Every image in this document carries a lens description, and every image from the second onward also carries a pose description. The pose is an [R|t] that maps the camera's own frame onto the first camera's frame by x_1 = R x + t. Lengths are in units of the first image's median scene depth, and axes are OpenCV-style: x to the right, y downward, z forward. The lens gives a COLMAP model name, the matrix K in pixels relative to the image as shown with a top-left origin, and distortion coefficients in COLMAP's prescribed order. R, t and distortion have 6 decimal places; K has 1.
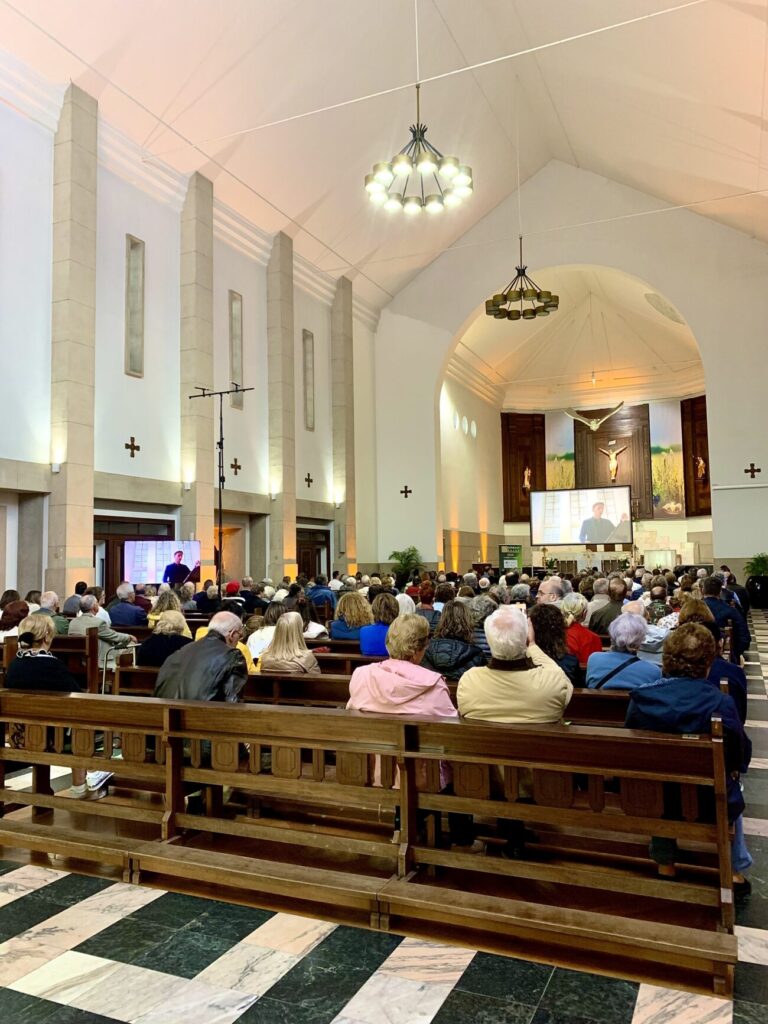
lens RADIAL K [[792.0, 0, 380.3], [0, 792.0, 512.4], [0, 0, 1]] dist [0.005801, -0.006059]
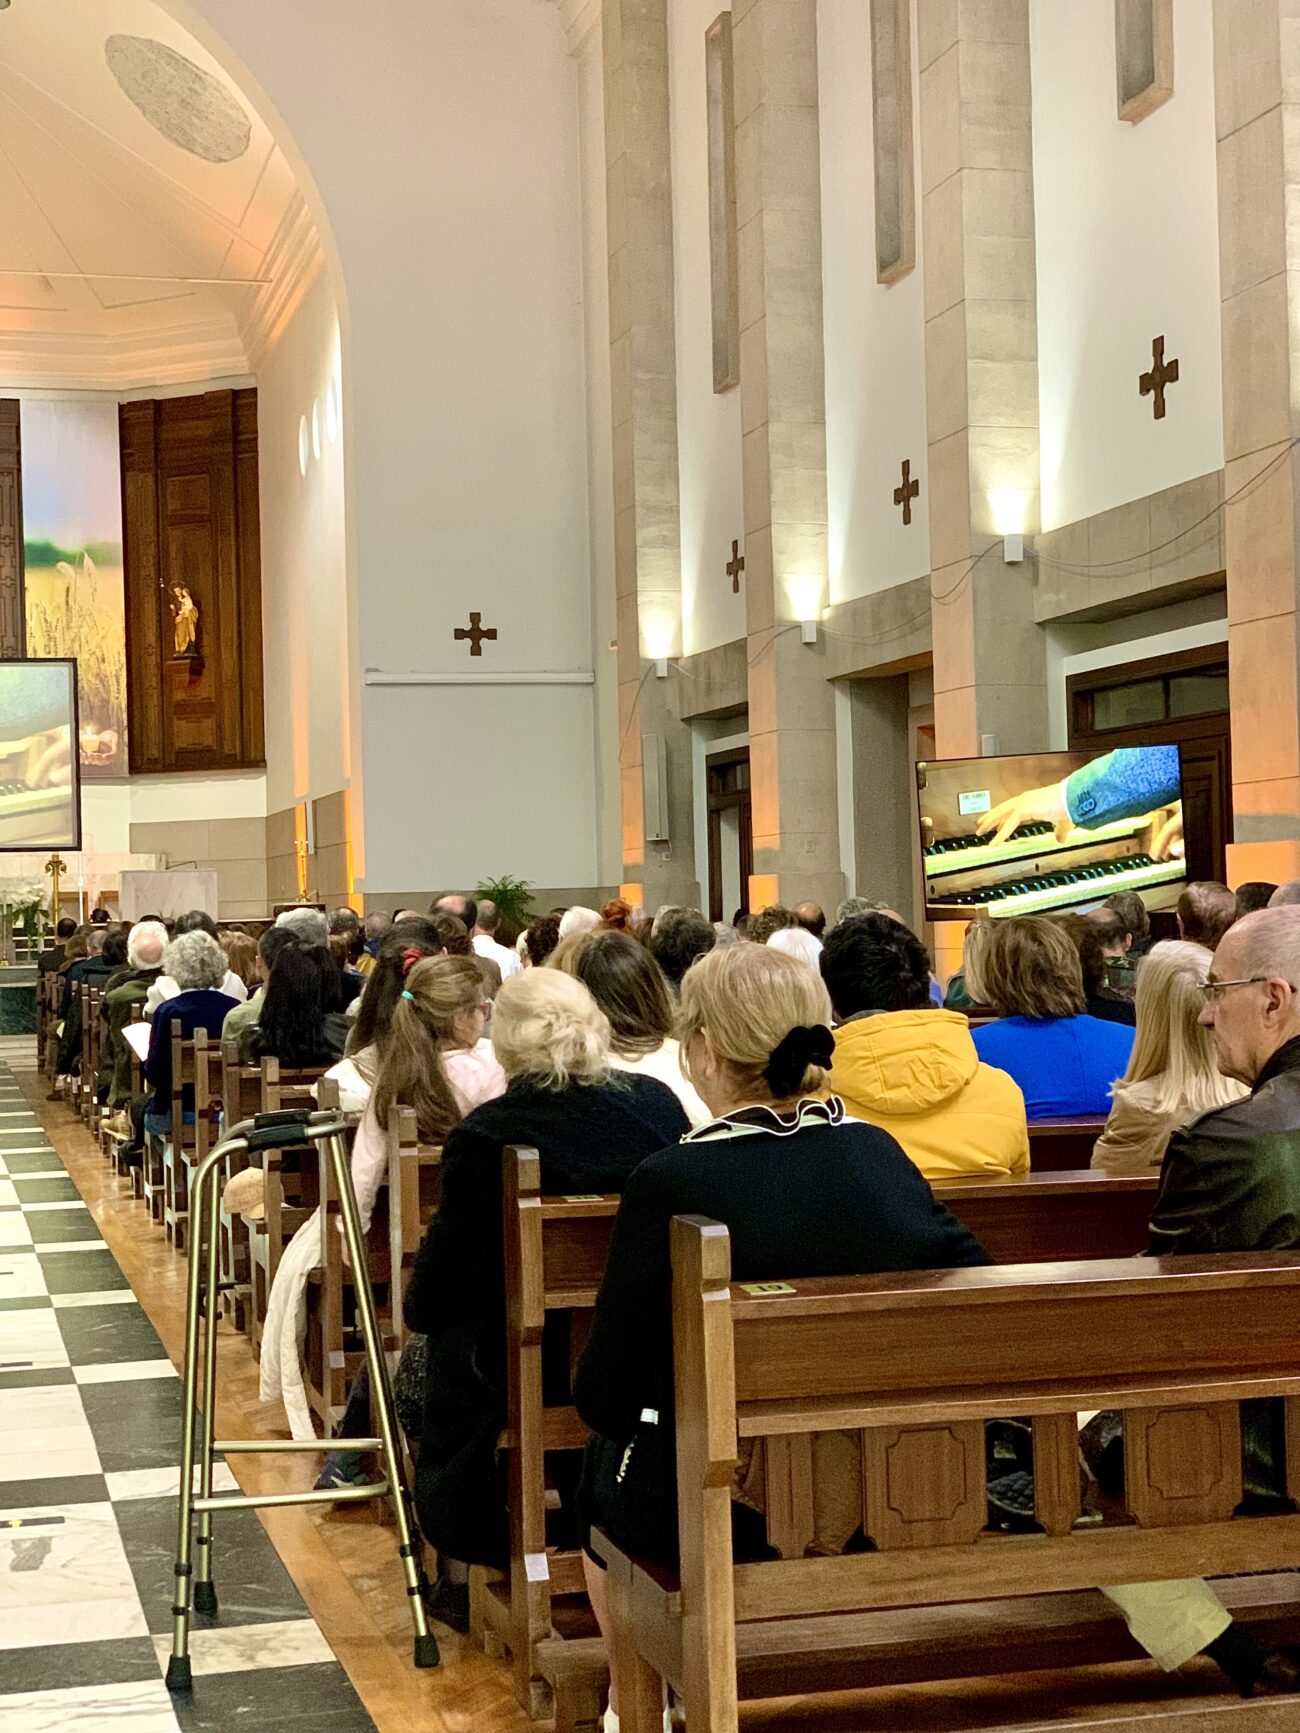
lens RADIAL K [[2593.2, 0, 648.4], [0, 2593.2, 866.0], [0, 0, 1]] dist [0.099704, 0.000000]
pose [[0.771045, 0.008721, 0.636721, -0.117370], [-0.030066, 0.999290, 0.022722, 0.012434], [-0.636071, -0.036664, 0.770759, 0.062385]]
